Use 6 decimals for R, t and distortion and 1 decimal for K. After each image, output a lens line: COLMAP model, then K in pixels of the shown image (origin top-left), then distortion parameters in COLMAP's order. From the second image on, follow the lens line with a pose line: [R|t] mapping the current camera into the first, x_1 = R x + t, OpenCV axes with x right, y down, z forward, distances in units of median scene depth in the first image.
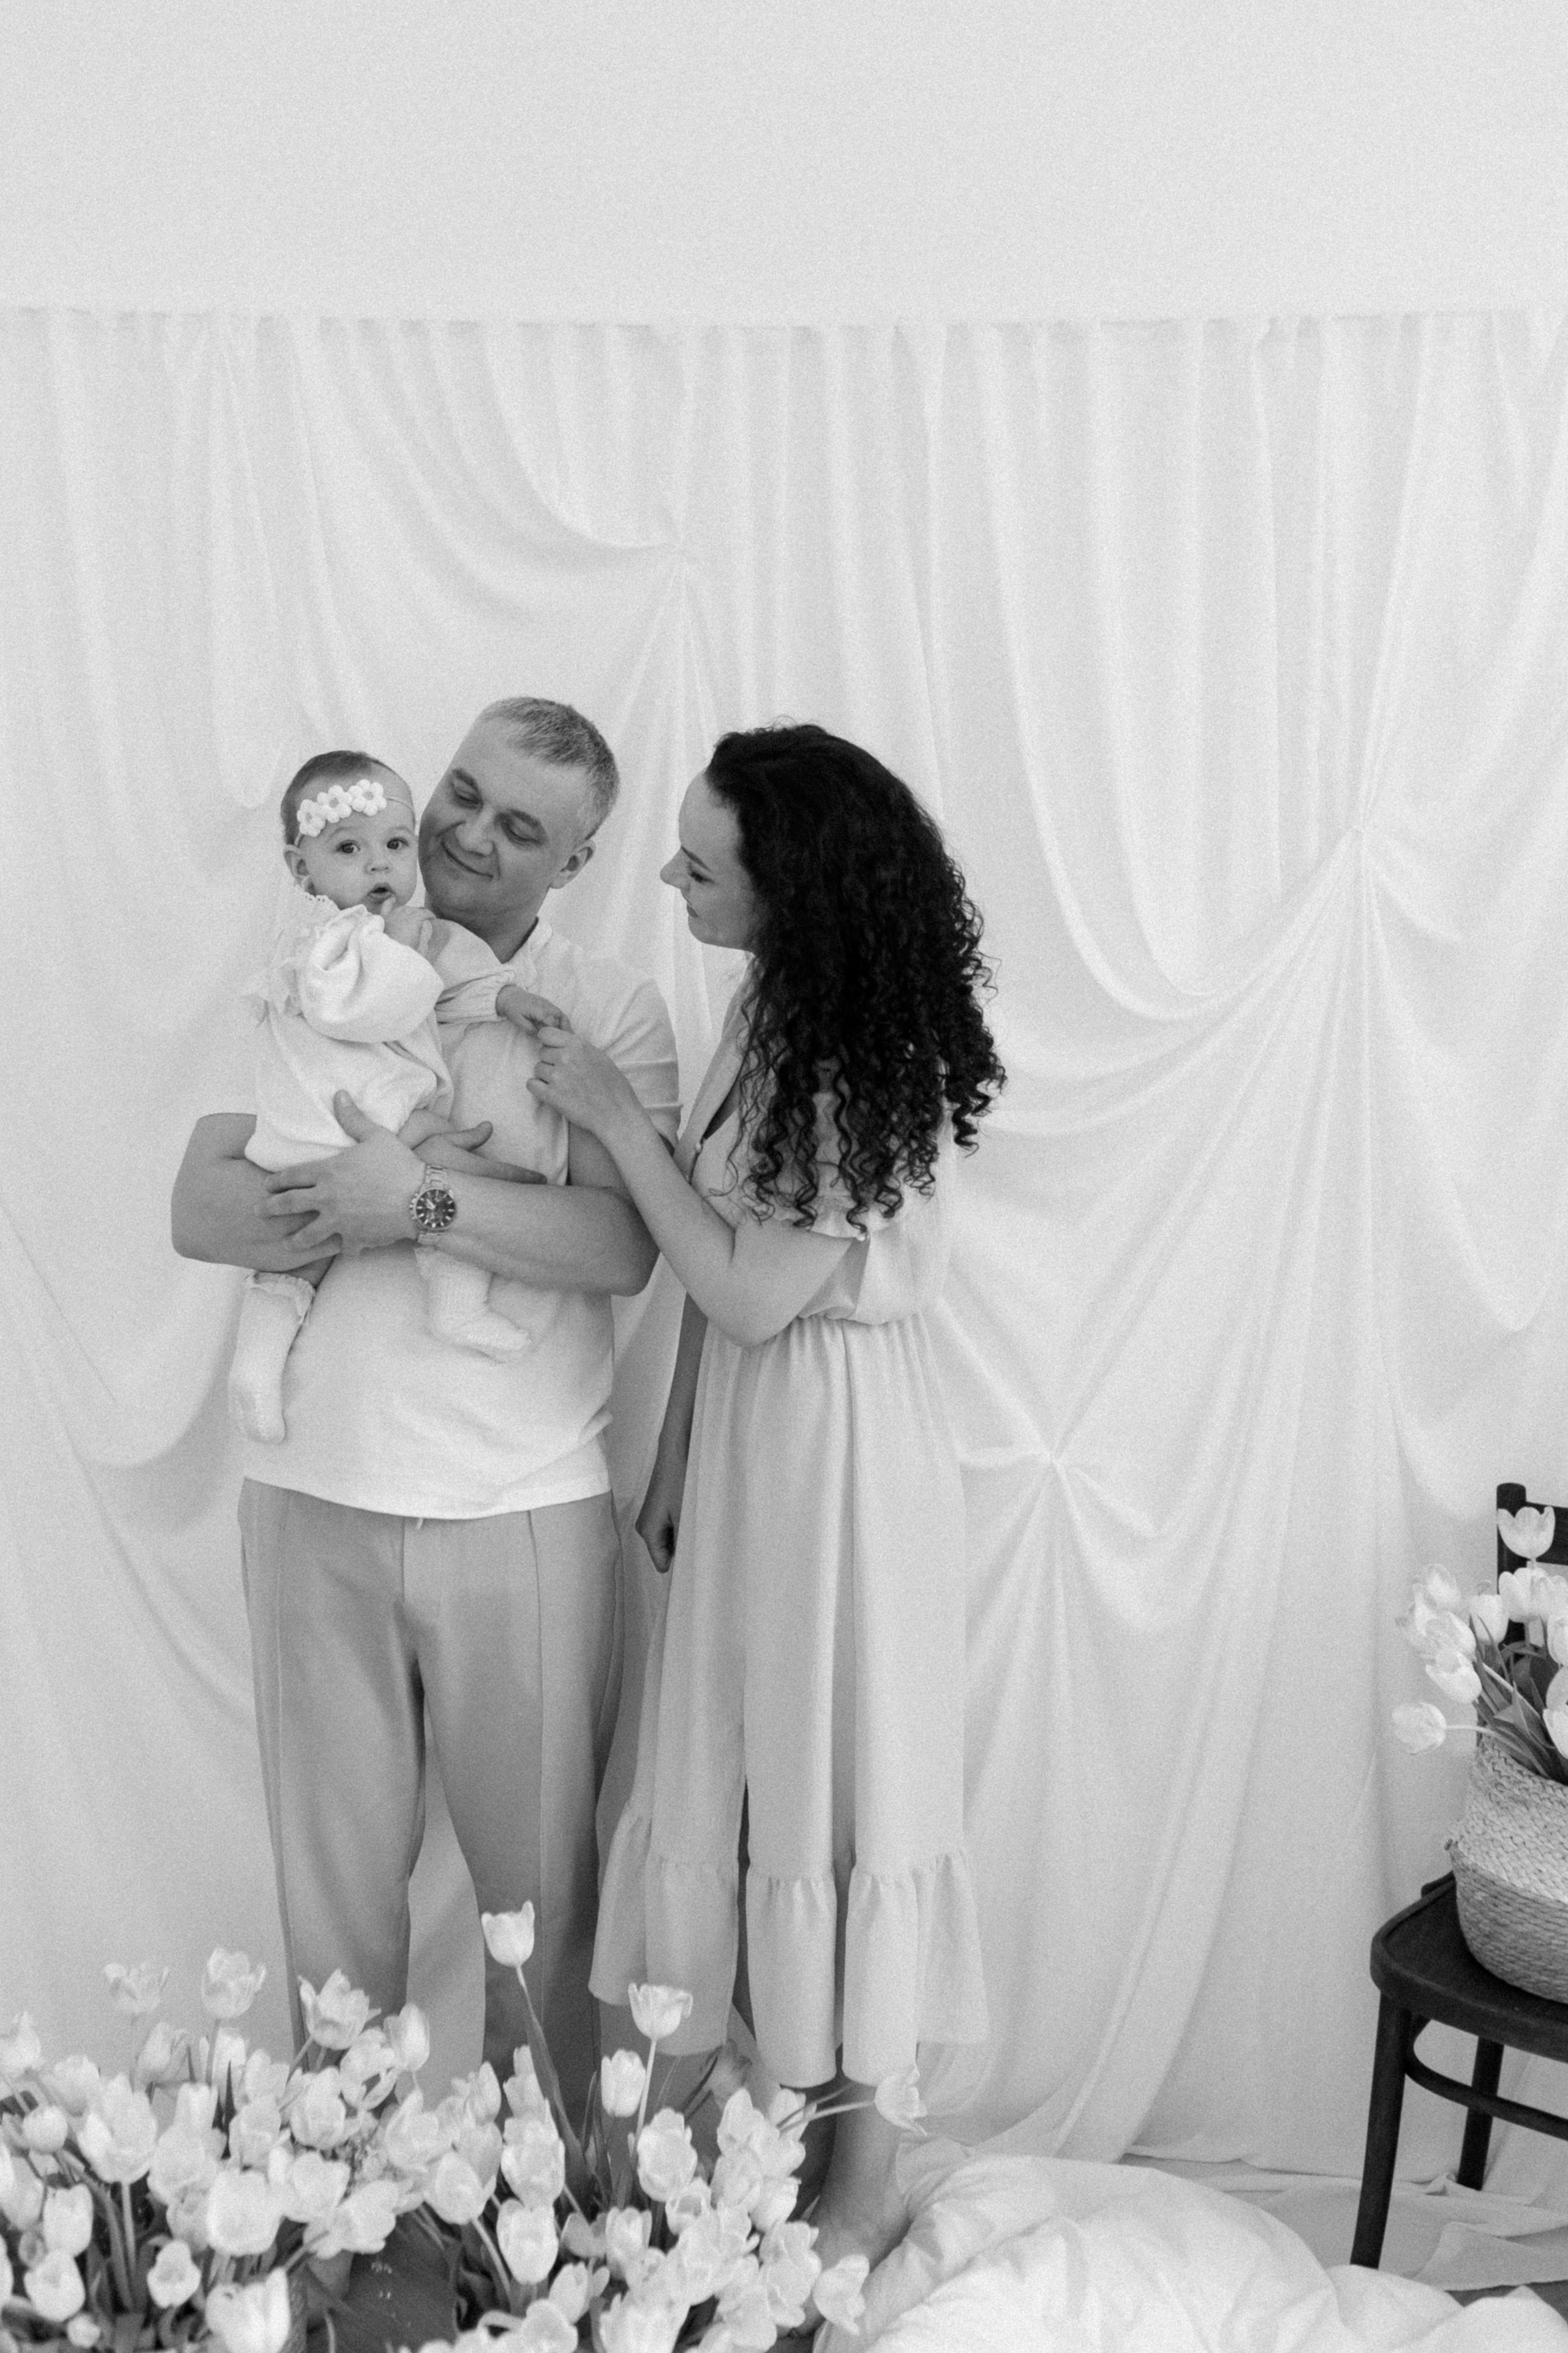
lens RADIAL K [[2366.2, 0, 772.1], [0, 2366.2, 1177.3], [0, 0, 1]] dist [-0.007126, 0.000000]
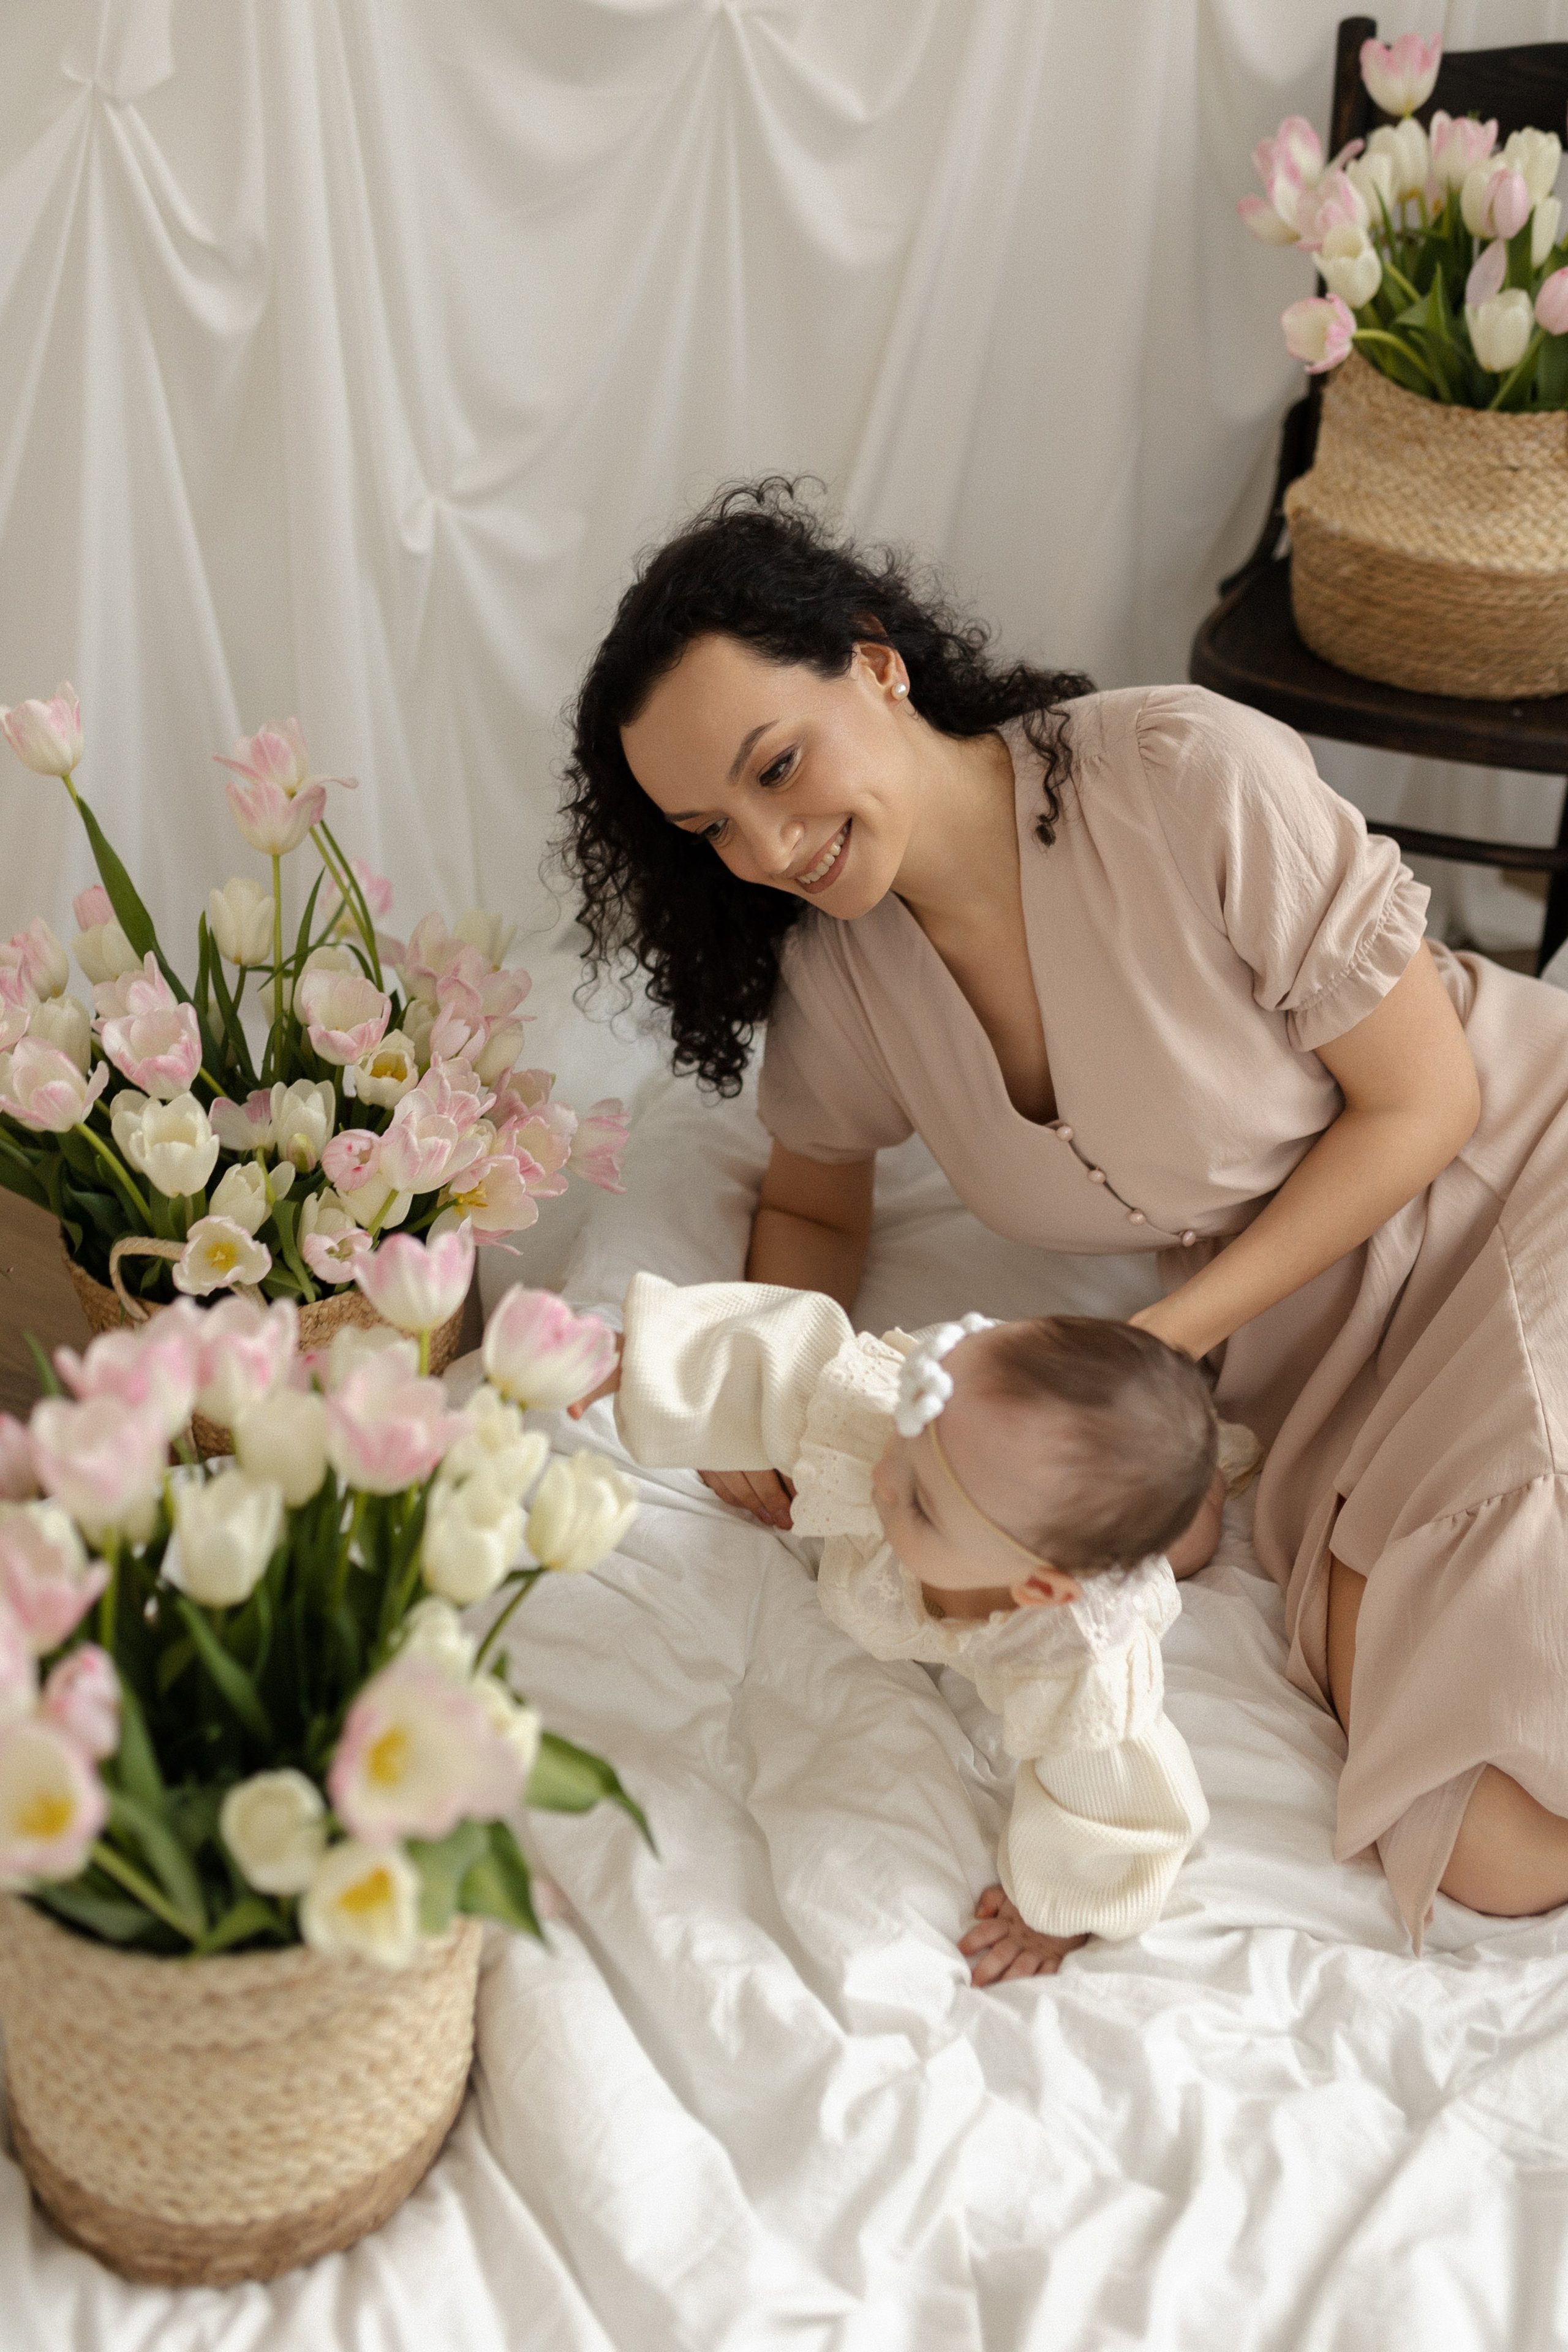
lens RADIAL K [[2365.4, 0, 787.6], [0, 2365.4, 1164.4], [0, 0, 1]] dist [-0.007126, 0.000000]
pose [[0.959702, -0.135071, 0.246430, -0.092898], [0.006403, 0.887196, 0.461348, 0.124498], [-0.280946, -0.441179, 0.852309, 0.323116]]
